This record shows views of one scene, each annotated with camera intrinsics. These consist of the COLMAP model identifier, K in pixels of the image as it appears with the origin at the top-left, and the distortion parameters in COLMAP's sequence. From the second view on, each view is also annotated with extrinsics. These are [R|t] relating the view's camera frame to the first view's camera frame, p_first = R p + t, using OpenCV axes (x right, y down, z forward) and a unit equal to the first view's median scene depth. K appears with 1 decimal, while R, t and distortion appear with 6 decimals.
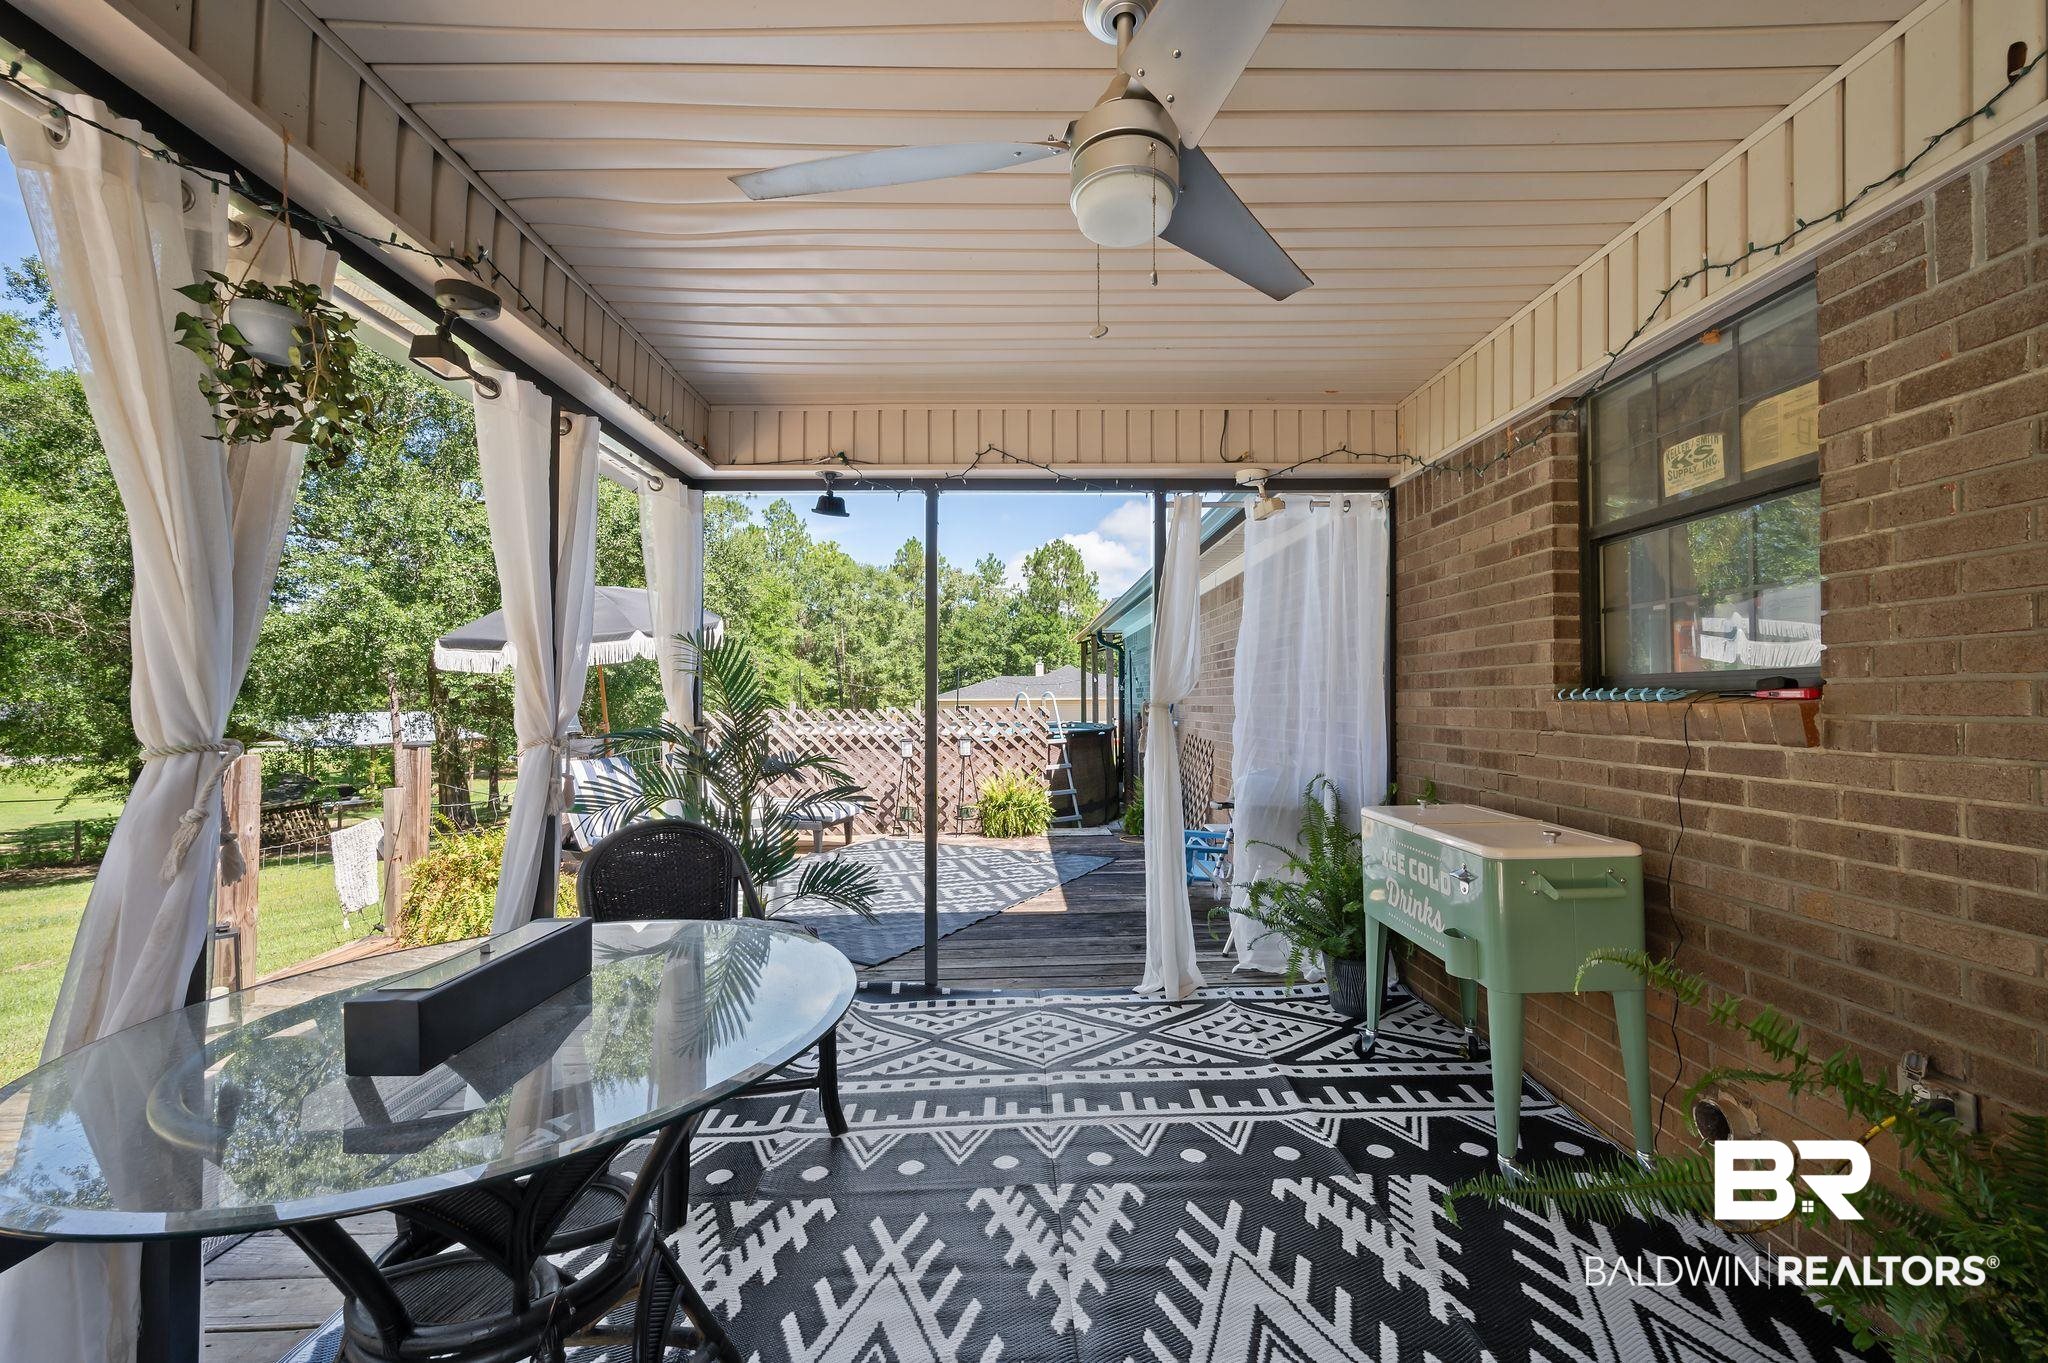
lens RADIAL K [[812.3, 0, 1031.4], [0, 812.3, 688.5], [0, 0, 1]] dist [-0.000999, -0.000001]
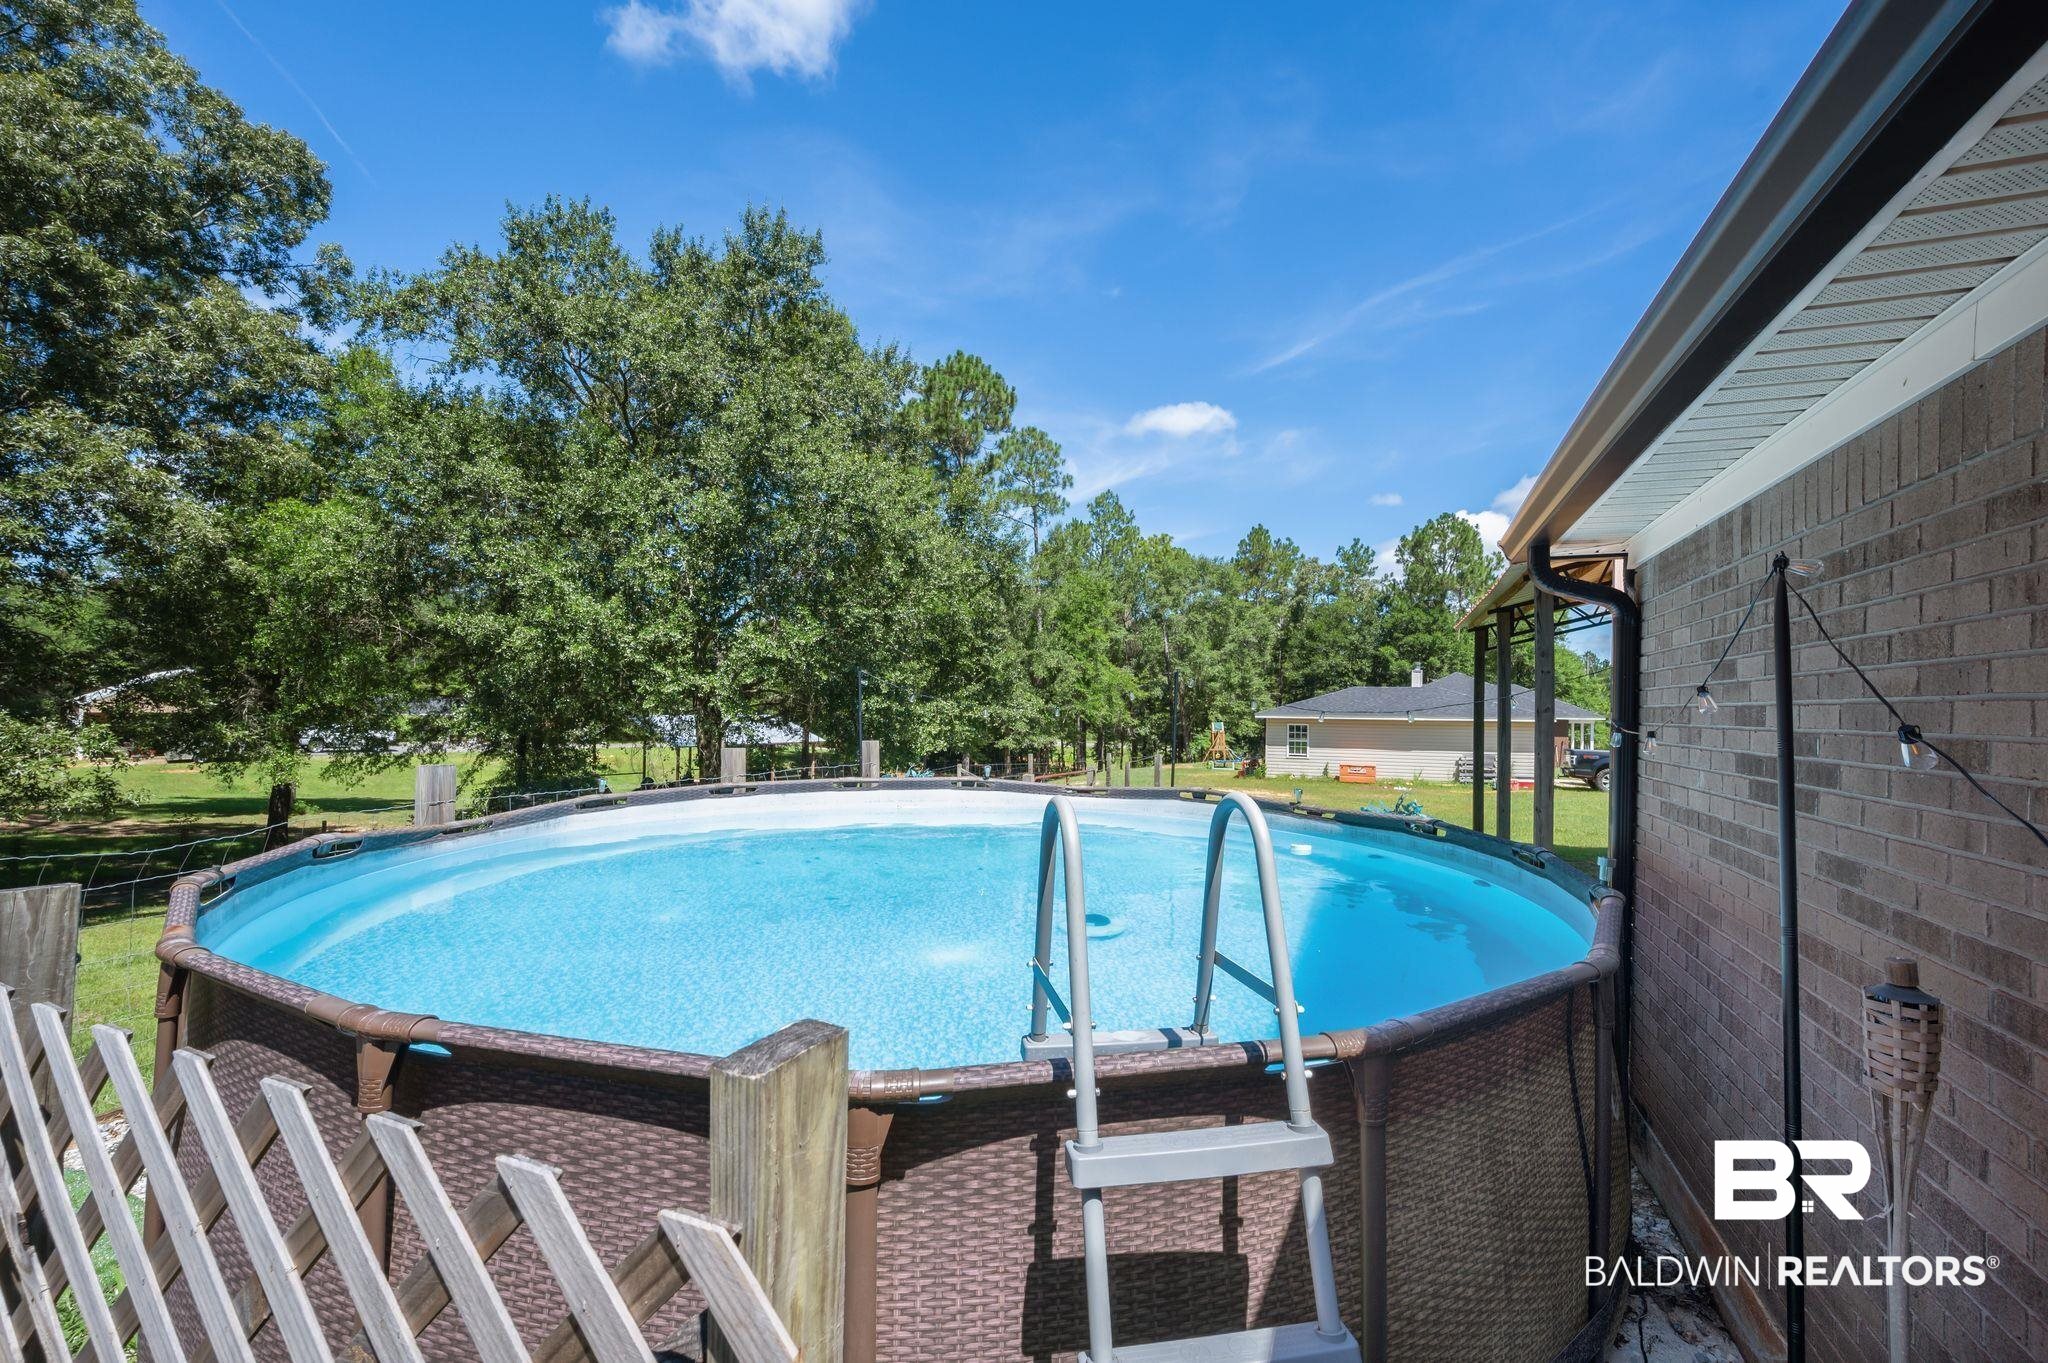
lens RADIAL K [[812.3, 0, 1031.4], [0, 812.3, 688.5], [0, 0, 1]] dist [-0.000999, -0.000001]
pose [[0.903677, 0.010812, -0.428078, 0.009181], [-0.015165, 0.999862, -0.006760, -0.002626], [0.427946, 0.012601, 0.903717, 0.132634]]
